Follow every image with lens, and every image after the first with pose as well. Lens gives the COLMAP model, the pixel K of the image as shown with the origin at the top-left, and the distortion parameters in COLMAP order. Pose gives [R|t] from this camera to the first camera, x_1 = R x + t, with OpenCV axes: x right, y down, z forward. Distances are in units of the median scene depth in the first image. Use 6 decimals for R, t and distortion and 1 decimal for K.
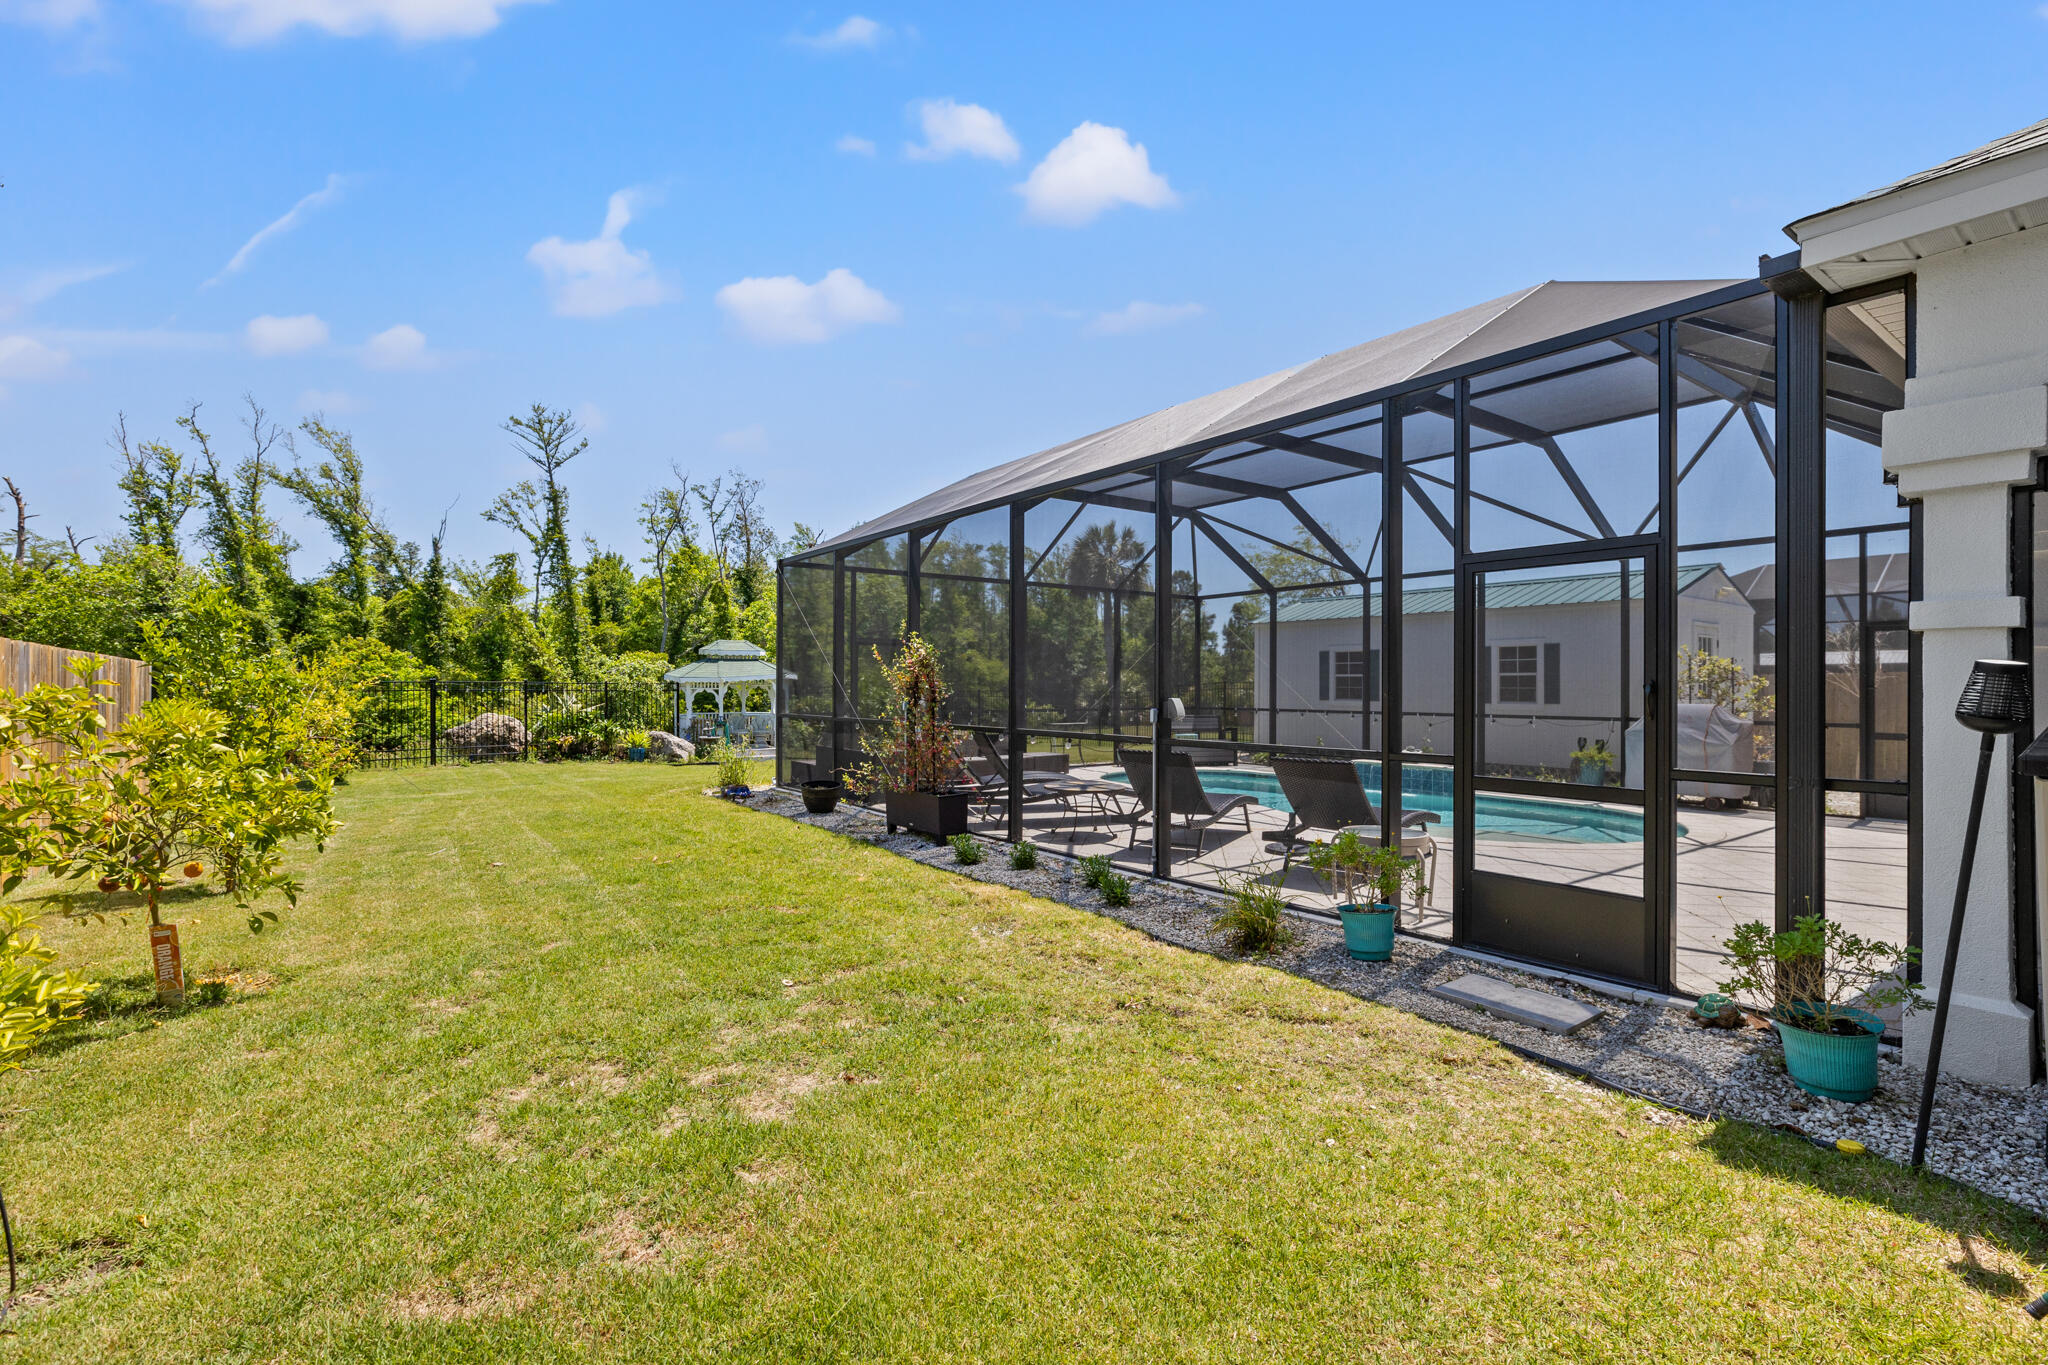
lens RADIAL K [[925.4, 0, 1024.0], [0, 925.4, 682.5], [0, 0, 1]] dist [-0.001749, -0.000428]
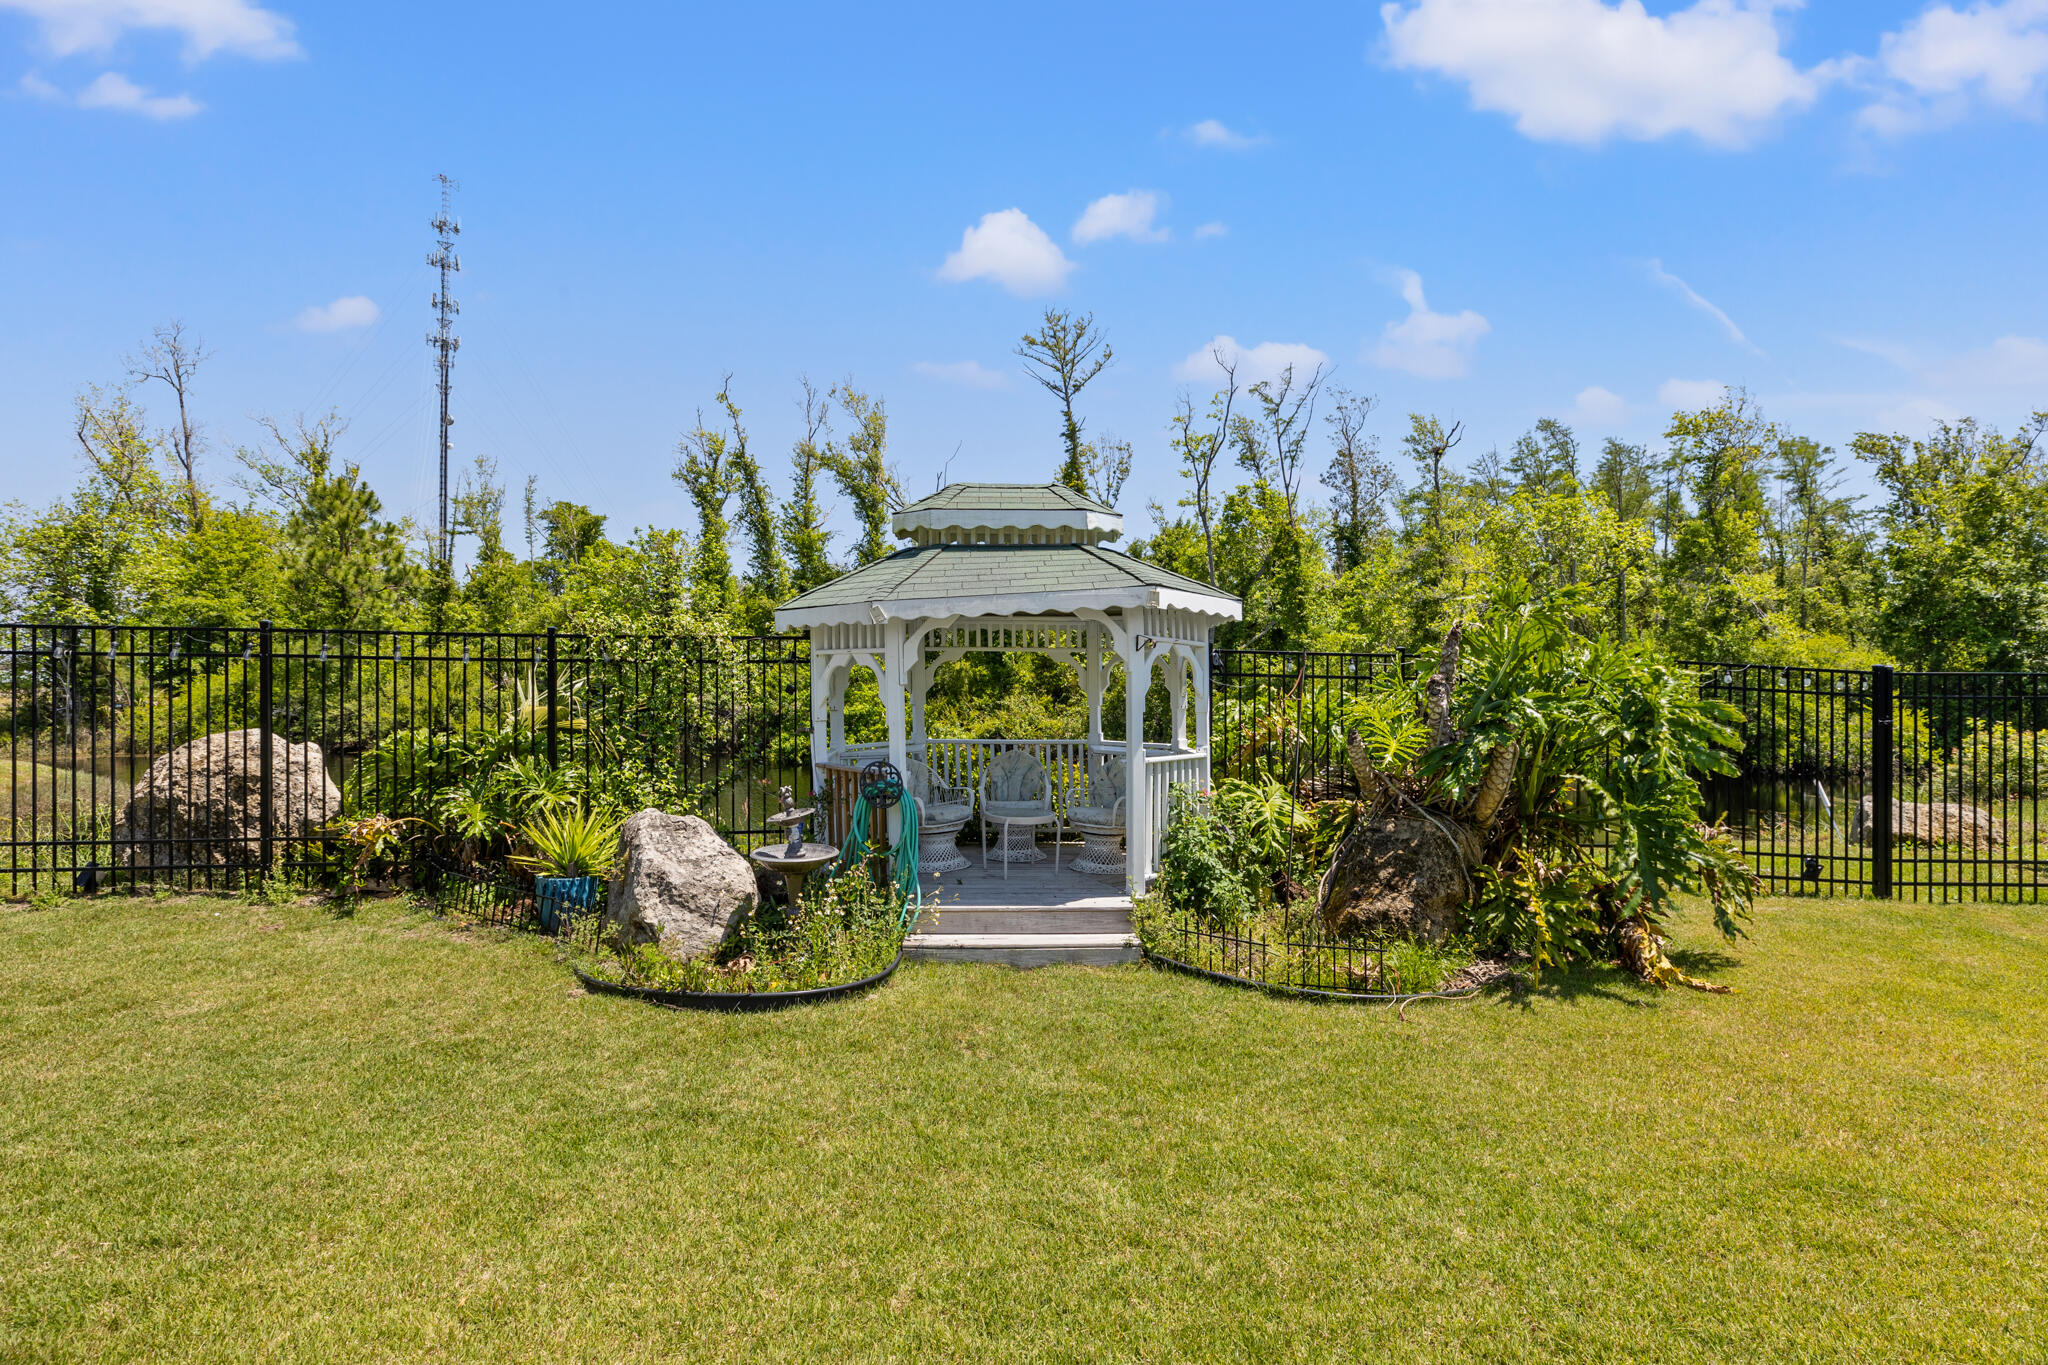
lens RADIAL K [[925.4, 0, 1024.0], [0, 925.4, 682.5], [0, 0, 1]] dist [-0.001749, -0.000428]
pose [[0.779670, -0.003745, -0.626180, -0.071837], [-0.000646, 0.999977, -0.006785, 0.008236], [0.626191, 0.005695, 0.779649, 0.406707]]
